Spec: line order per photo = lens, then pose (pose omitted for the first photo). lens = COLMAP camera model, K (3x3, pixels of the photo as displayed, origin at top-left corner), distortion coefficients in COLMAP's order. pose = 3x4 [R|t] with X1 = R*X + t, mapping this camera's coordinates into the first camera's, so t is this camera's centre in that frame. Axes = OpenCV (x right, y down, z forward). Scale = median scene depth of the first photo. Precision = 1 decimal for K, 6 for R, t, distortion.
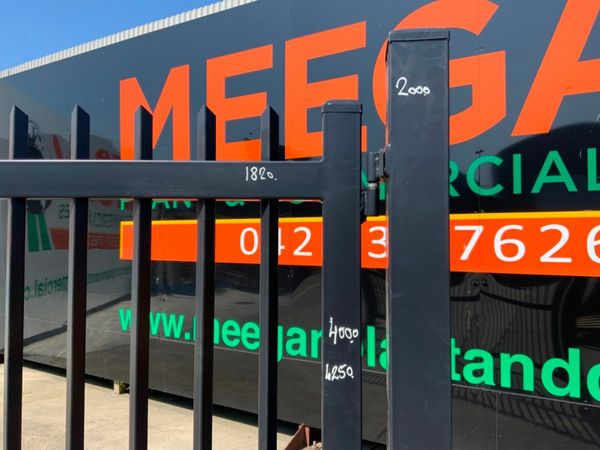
lens RADIAL K [[497.4, 0, 300.0], [0, 497.4, 225.0], [0, 0, 1]] dist [0.070728, -0.133983]
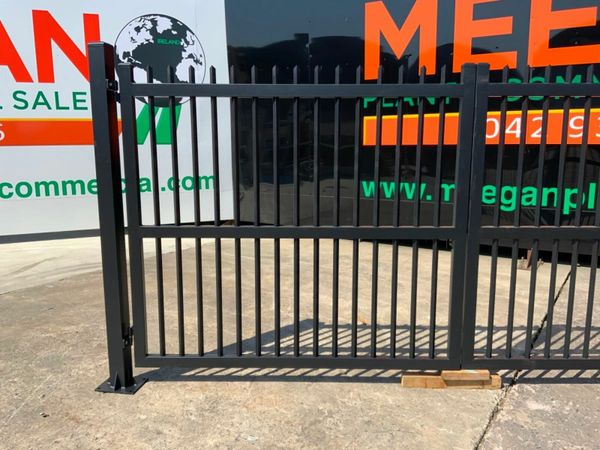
lens RADIAL K [[502.7, 0, 300.0], [0, 502.7, 225.0], [0, 0, 1]] dist [-0.000551, -0.008024]
pose [[0.999843, -0.010065, 0.014606, -0.664990], [0.007070, 0.981320, 0.192251, 0.024522], [-0.016268, -0.192117, 0.981237, -0.437522]]
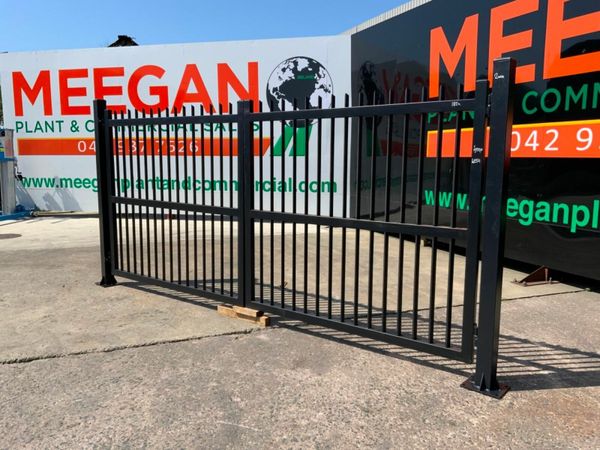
lens RADIAL K [[497.4, 0, 300.0], [0, 497.4, 225.0], [0, 0, 1]] dist [0.070728, -0.133983]
pose [[0.823465, 0.078630, -0.561893, 0.216655], [0.013860, 0.987267, 0.158468, 0.033287], [0.567198, -0.138281, 0.811890, -0.529980]]
